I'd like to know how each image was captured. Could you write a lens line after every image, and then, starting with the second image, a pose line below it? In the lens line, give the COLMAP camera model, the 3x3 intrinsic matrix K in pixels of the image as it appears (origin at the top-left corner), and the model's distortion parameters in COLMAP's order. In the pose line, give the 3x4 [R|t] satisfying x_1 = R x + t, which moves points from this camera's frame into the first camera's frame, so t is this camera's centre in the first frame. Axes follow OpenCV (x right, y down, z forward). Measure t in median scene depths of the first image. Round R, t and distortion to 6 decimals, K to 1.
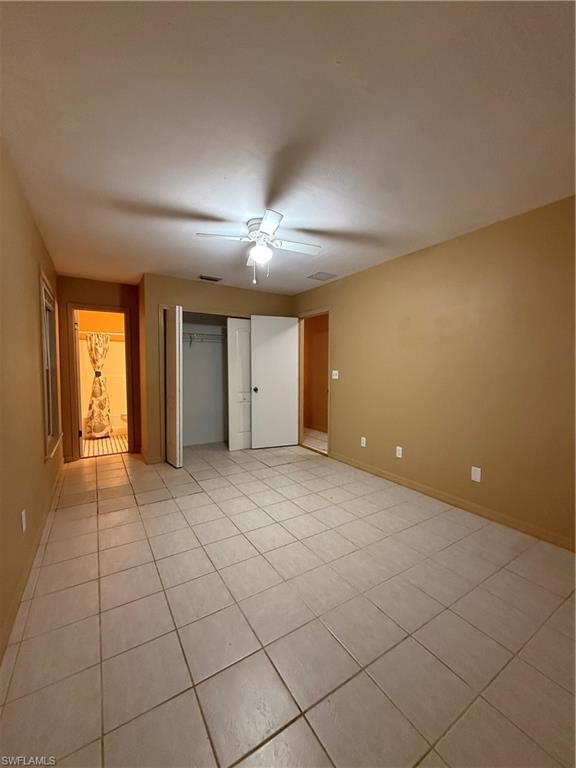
lens RADIAL K [[304.5, 0, 281.7], [0, 304.5, 376.7], [0, 0, 1]] dist [0.002308, 0.000240]
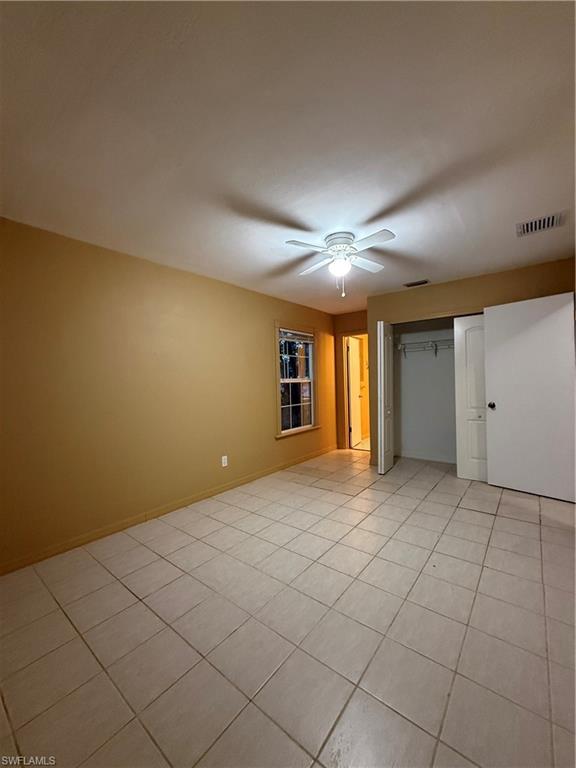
lens RADIAL K [[304.5, 0, 295.5], [0, 304.5, 379.4], [0, 0, 1]] dist [0.002308, 0.000240]
pose [[0.345046, -0.010924, -0.938522, 0.494603], [-0.001714, 0.999923, -0.012269, -0.013668], [0.938584, 0.005842, 0.345000, 0.316699]]
